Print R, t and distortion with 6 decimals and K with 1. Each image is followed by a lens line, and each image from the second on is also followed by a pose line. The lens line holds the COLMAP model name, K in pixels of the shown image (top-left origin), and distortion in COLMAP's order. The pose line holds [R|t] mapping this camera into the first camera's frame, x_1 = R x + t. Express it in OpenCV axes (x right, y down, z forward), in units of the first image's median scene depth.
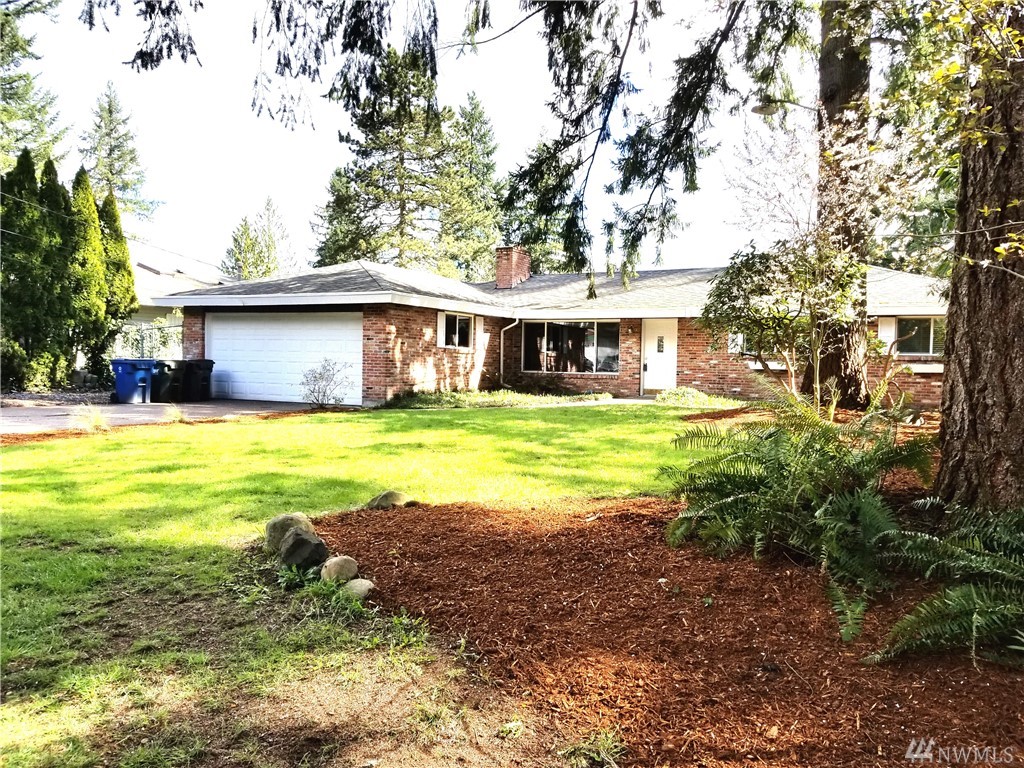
lens RADIAL K [[800.0, 0, 512.0], [0, 800.0, 384.0], [0, 0, 1]] dist [0.148384, -0.210713]
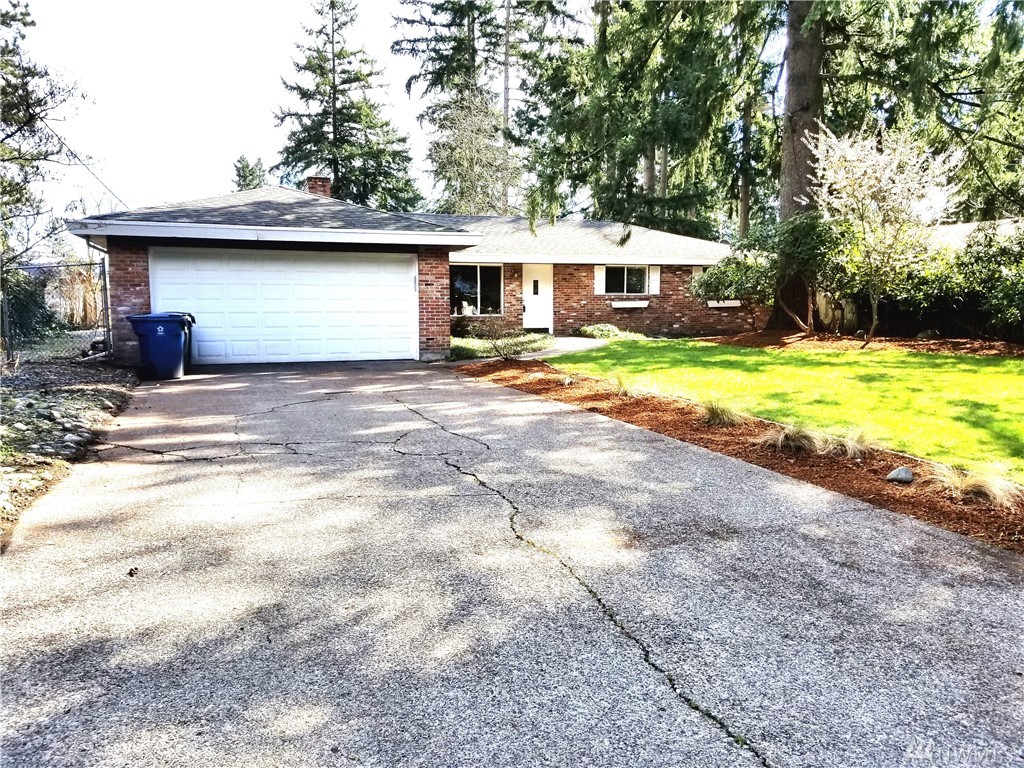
lens RADIAL K [[800.0, 0, 512.0], [0, 800.0, 384.0], [0, 0, 1]] dist [0.148384, -0.210713]
pose [[0.686961, -0.093499, 0.720654, -0.680705], [0.033986, 0.994737, 0.096662, -0.025395], [-0.725899, -0.041911, 0.686523, 0.263423]]
